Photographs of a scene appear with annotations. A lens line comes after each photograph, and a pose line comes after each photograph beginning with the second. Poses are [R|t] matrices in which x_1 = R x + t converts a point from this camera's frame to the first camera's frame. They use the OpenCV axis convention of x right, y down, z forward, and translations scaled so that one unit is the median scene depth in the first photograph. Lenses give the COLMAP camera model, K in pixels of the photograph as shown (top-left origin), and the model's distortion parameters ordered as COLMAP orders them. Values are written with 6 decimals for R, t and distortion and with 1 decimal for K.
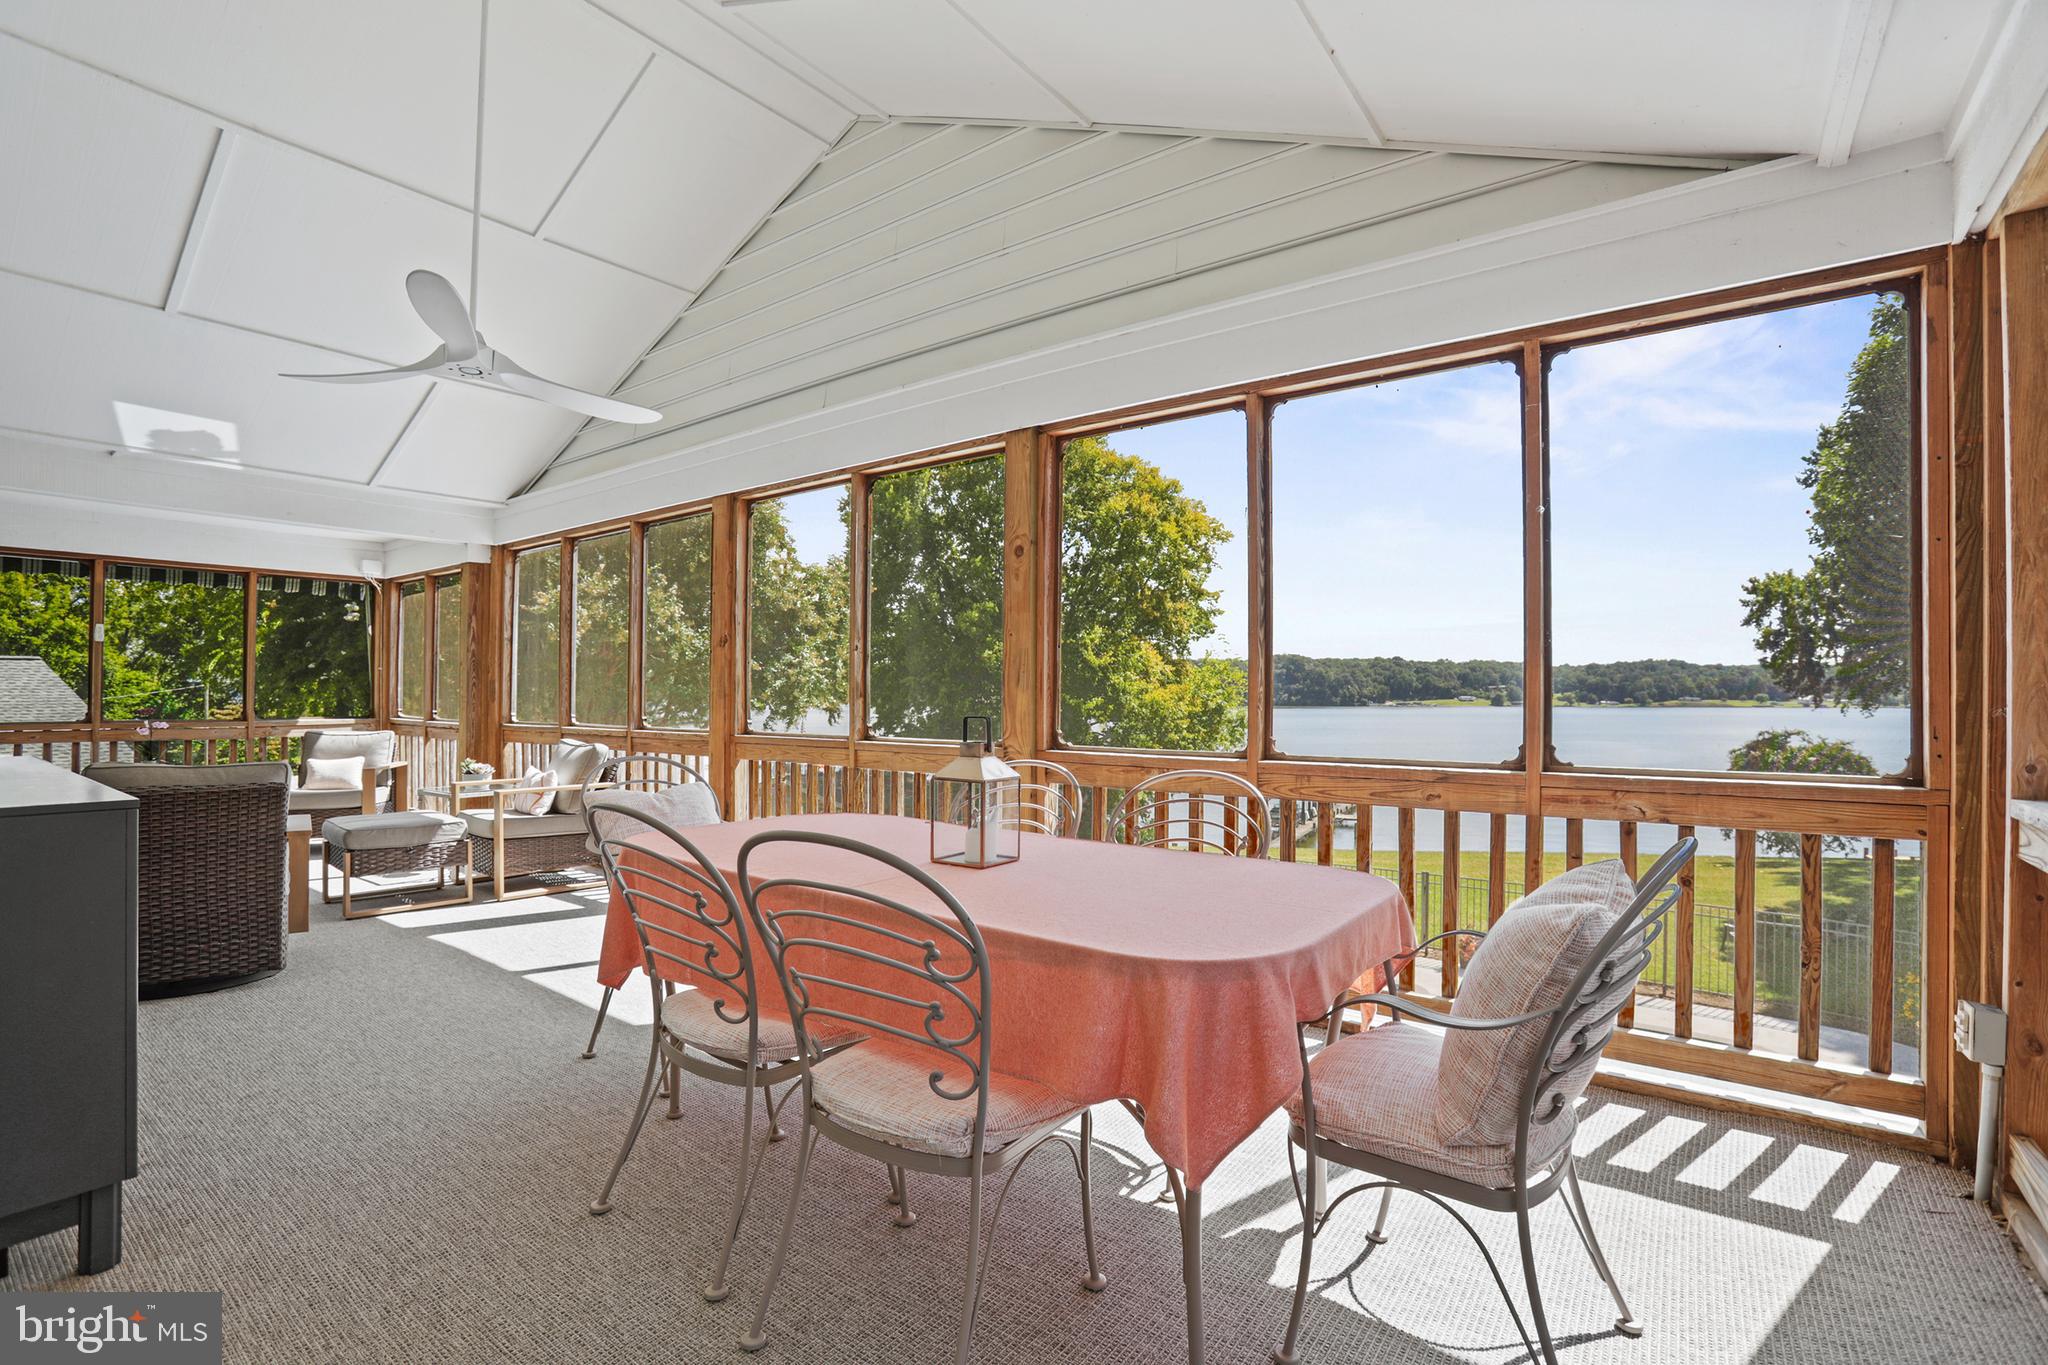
lens RADIAL K [[950.1, 0, 1024.0], [0, 950.1, 682.5], [0, 0, 1]] dist [-0.010167, 0.000235]
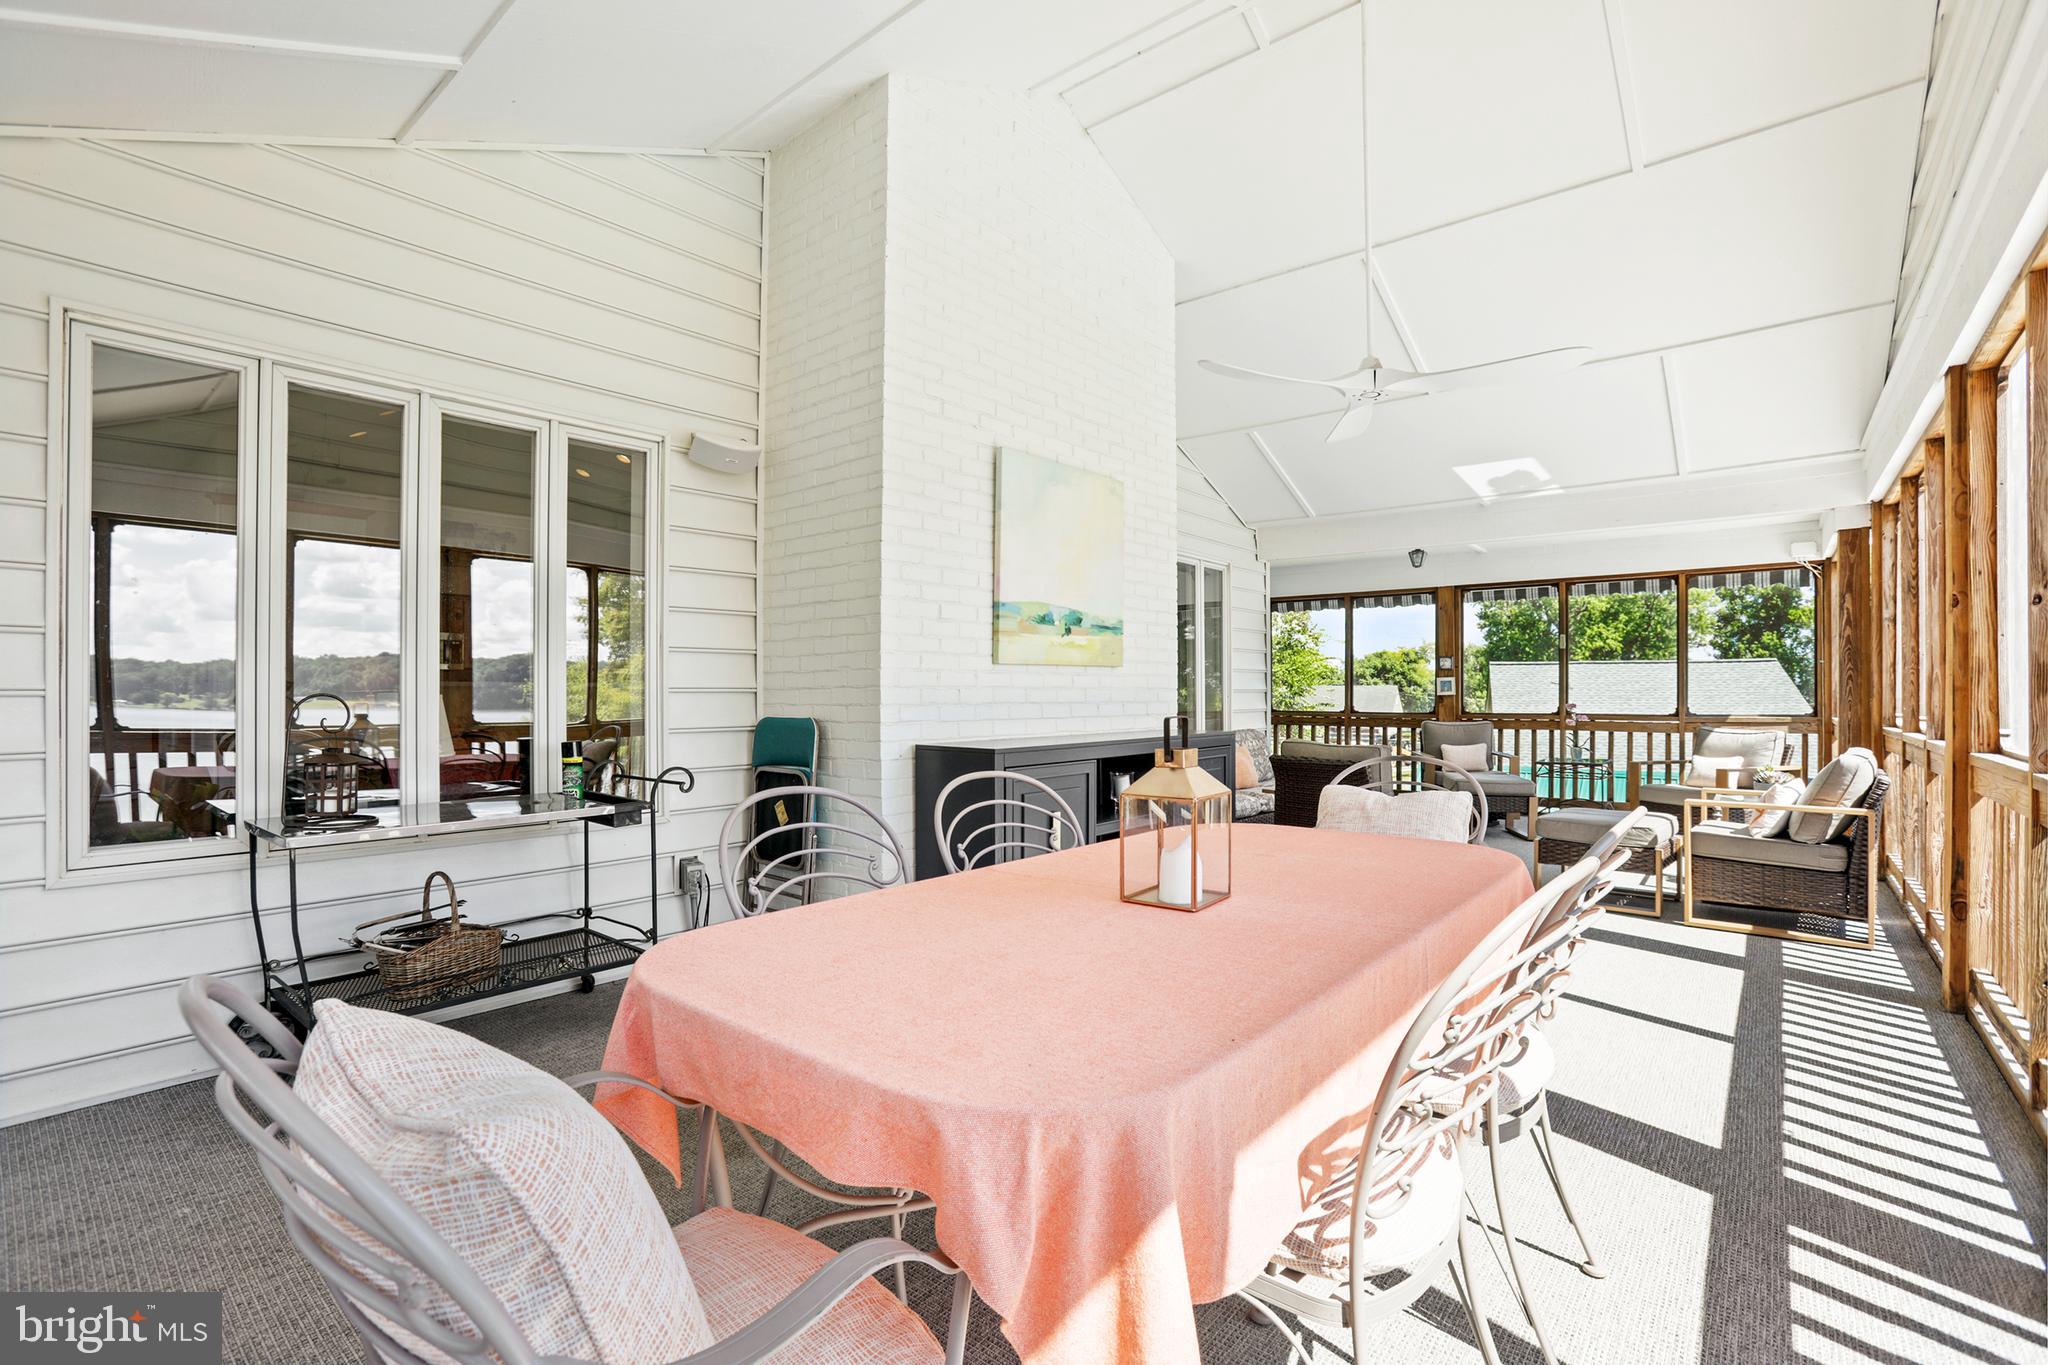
lens RADIAL K [[950.1, 0, 1024.0], [0, 950.1, 682.5], [0, 0, 1]] dist [-0.010167, 0.000235]
pose [[-0.040053, -0.012533, -0.999119, 0.325135], [0.015359, 0.999795, -0.013157, 0.007298], [0.999079, -0.015872, -0.039853, 0.393565]]
